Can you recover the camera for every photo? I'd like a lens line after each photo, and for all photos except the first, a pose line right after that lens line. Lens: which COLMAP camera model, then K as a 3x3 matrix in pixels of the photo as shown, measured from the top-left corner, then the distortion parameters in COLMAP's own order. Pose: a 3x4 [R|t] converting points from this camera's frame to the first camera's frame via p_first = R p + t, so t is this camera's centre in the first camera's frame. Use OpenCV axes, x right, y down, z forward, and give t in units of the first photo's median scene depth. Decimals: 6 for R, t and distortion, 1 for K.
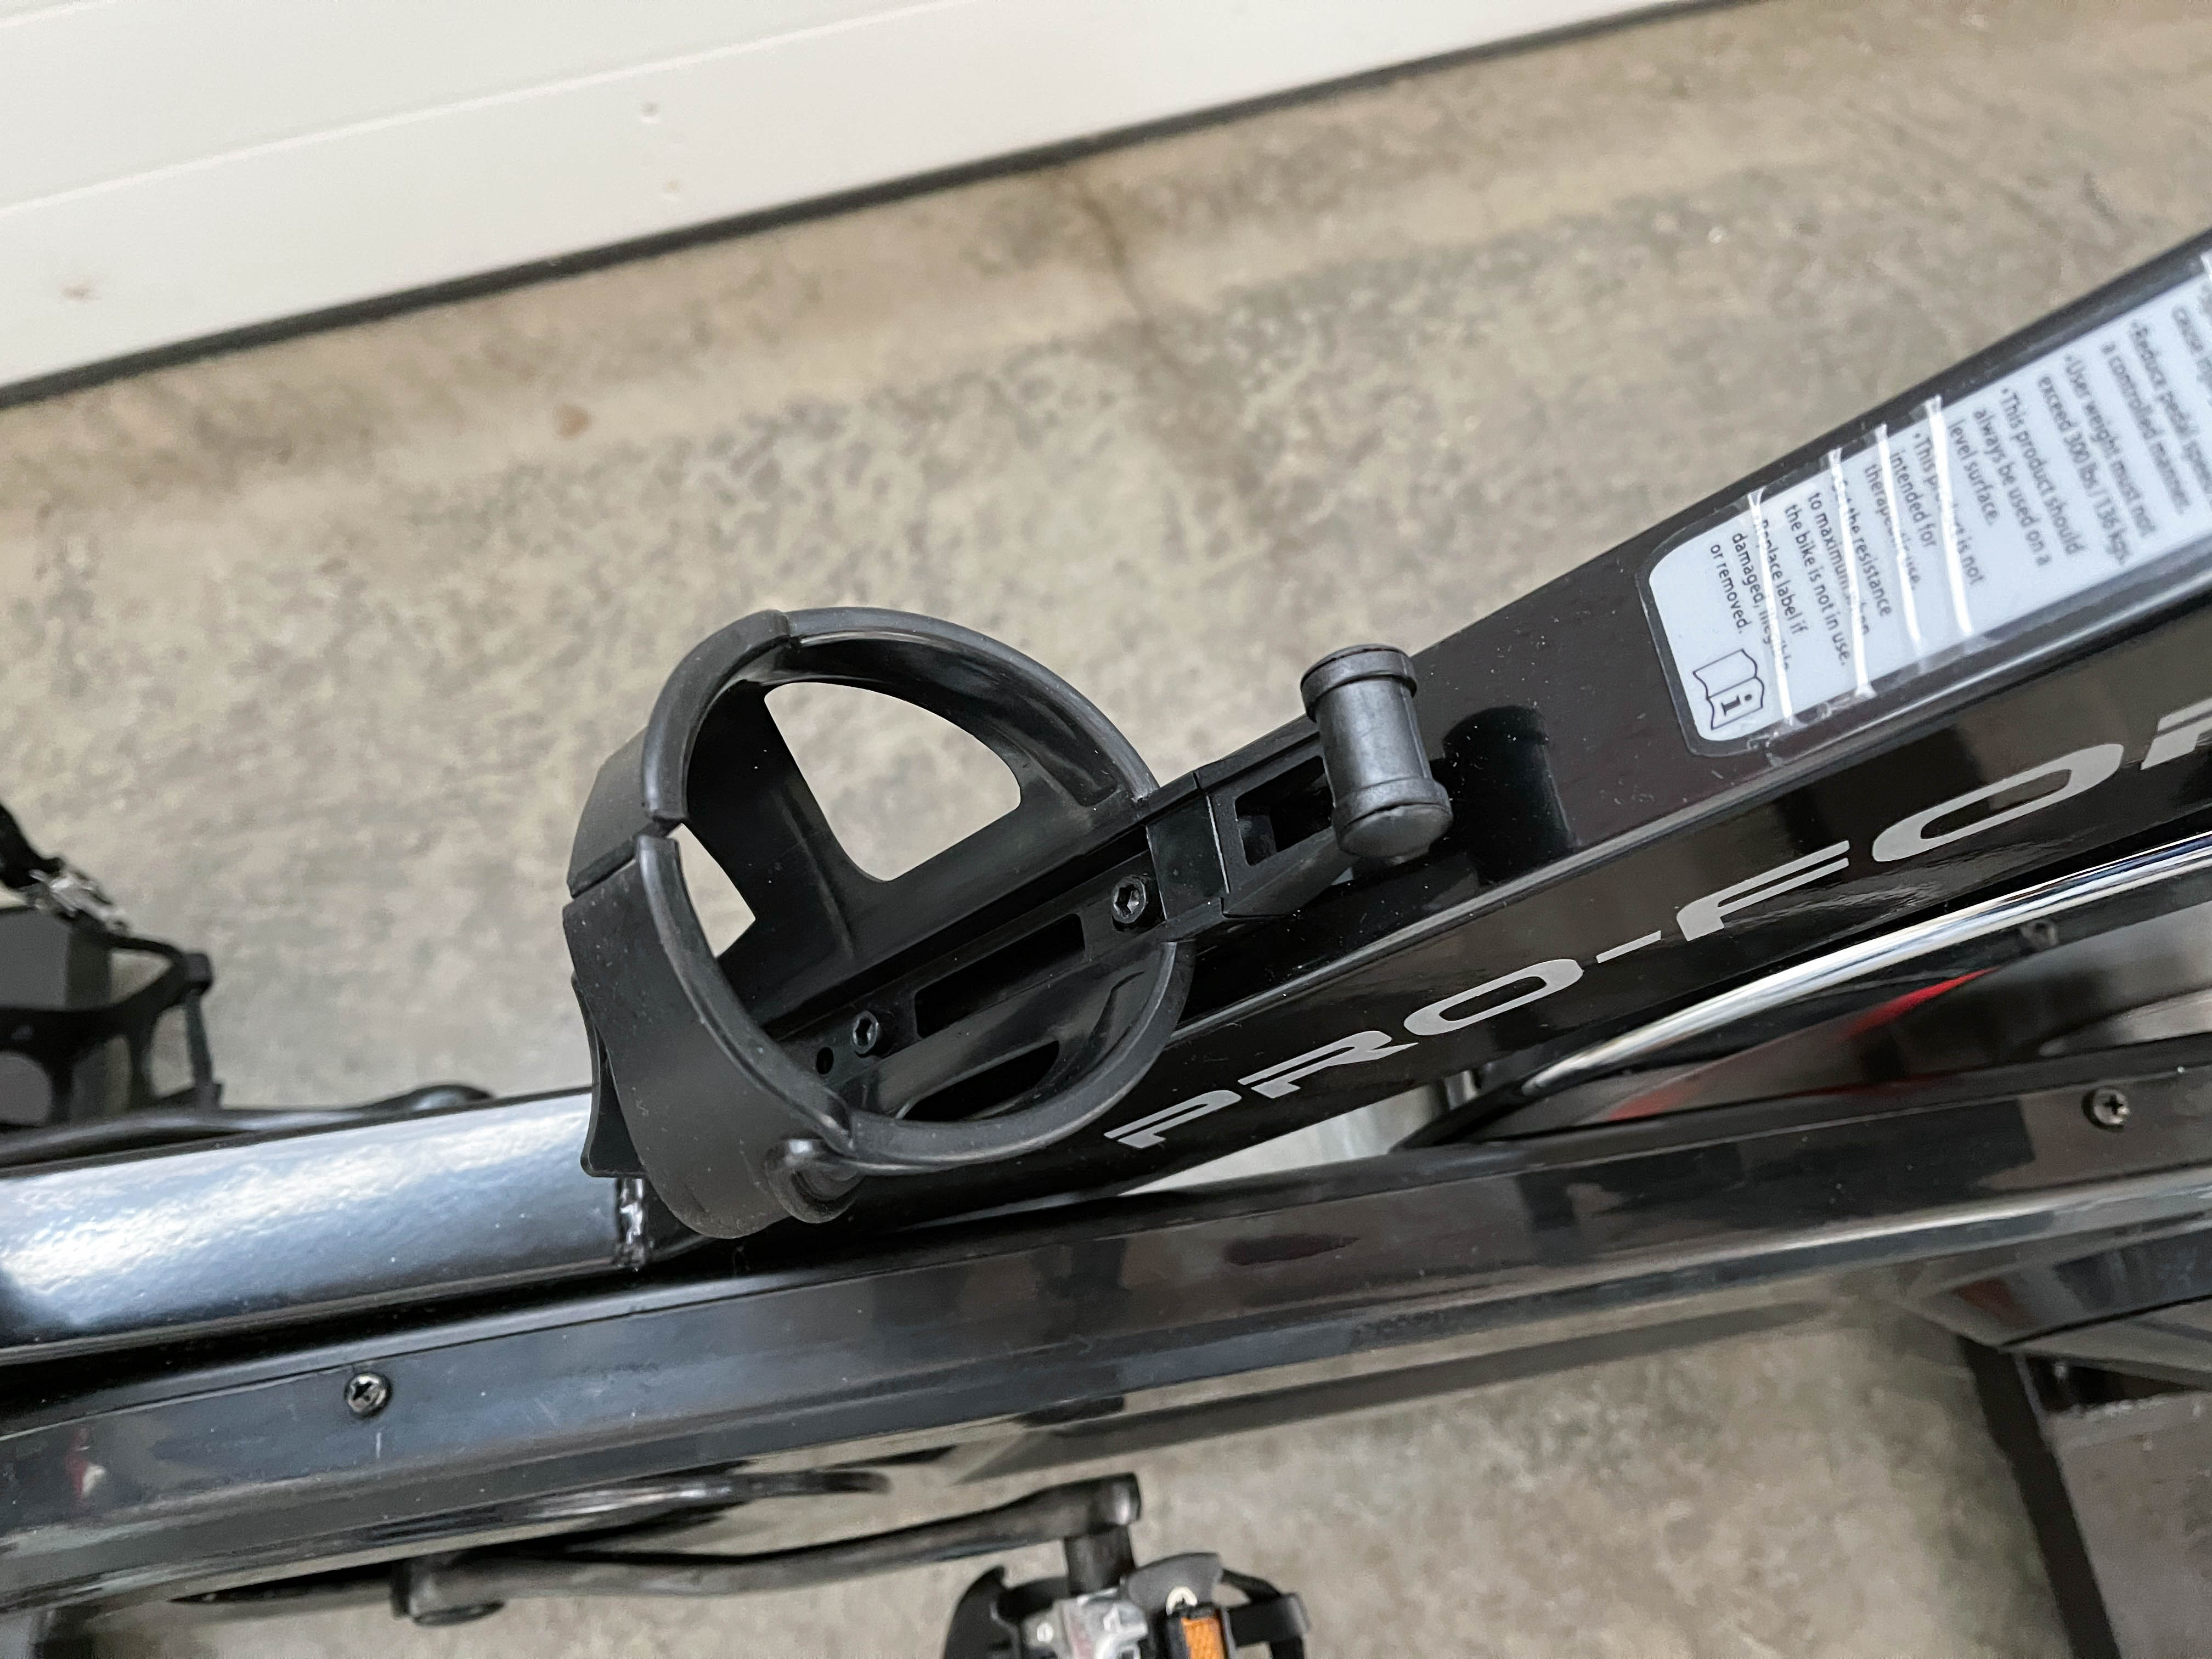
lens RADIAL K [[1677.4, 0, 1106.0], [0, 1677.4, 829.5], [0, 0, 1]] dist [0.049375, -0.110879]
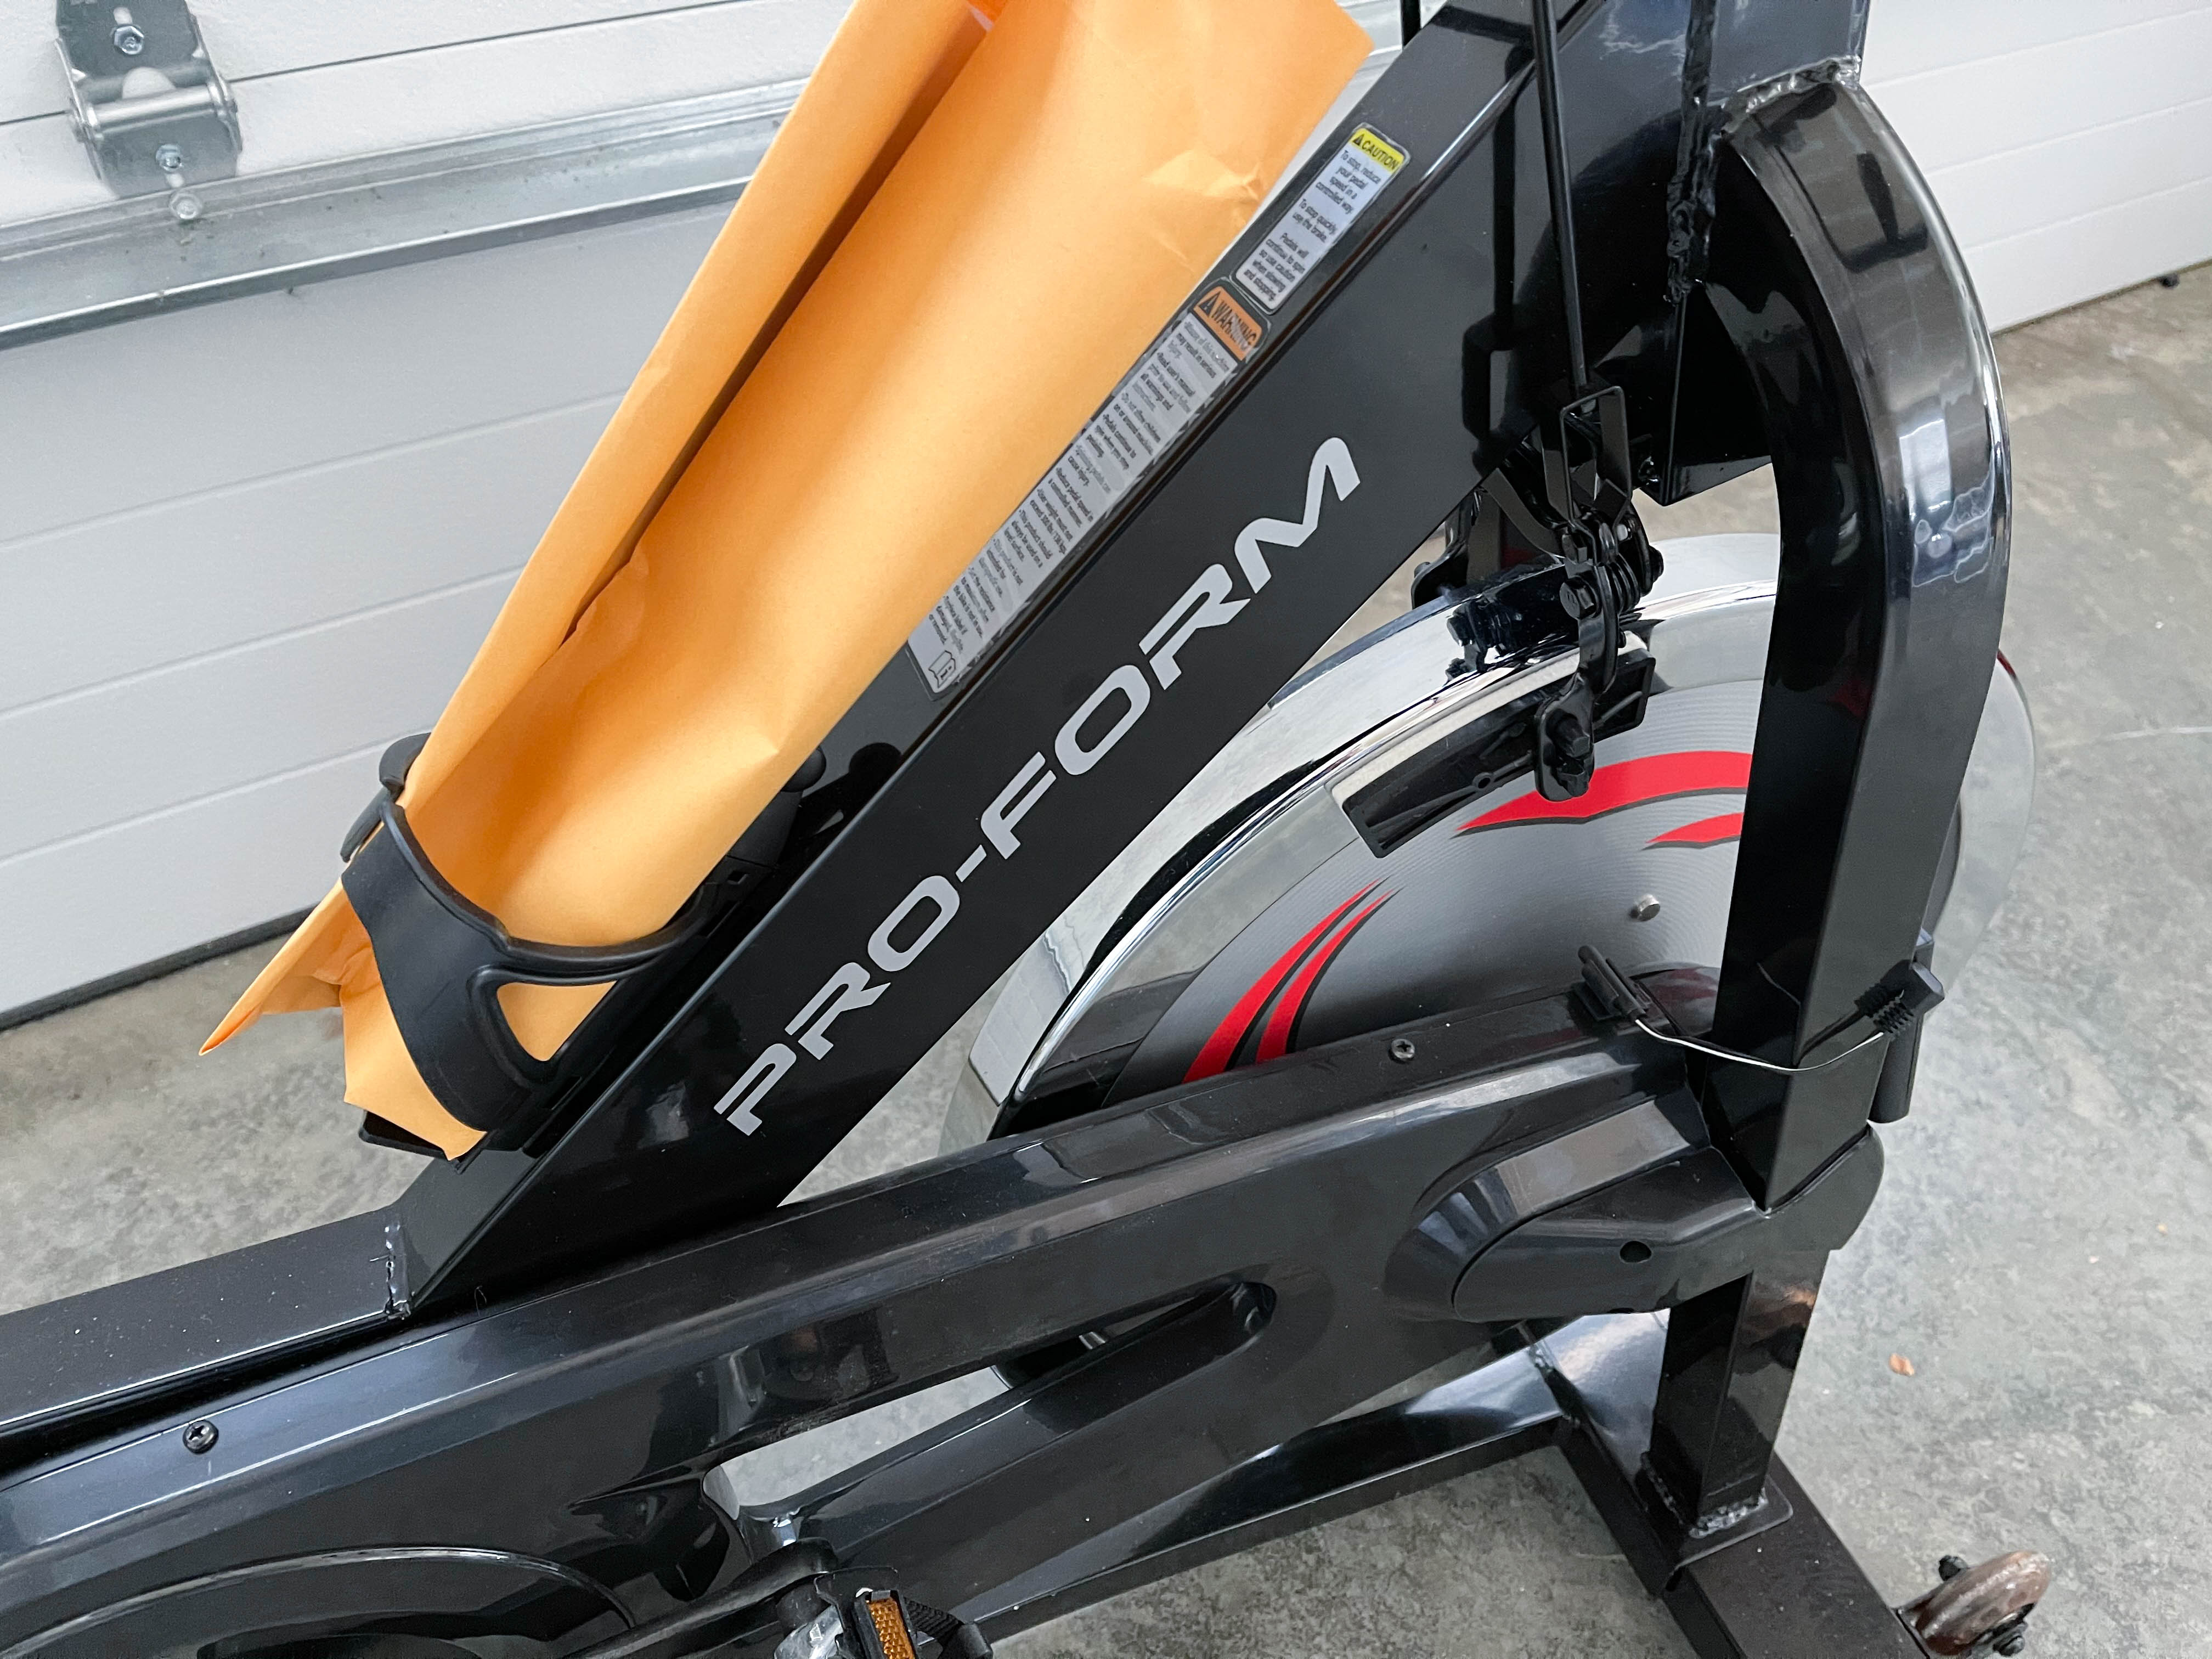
lens RADIAL K [[1677.4, 0, 1106.0], [0, 1677.4, 829.5], [0, 0, 1]] dist [0.049375, -0.110879]
pose [[0.977221, -0.145705, 0.154304, 0.125484], [0.195790, 0.899512, -0.390571, 0.530291], [-0.081891, 0.411885, 0.907549, -0.450081]]
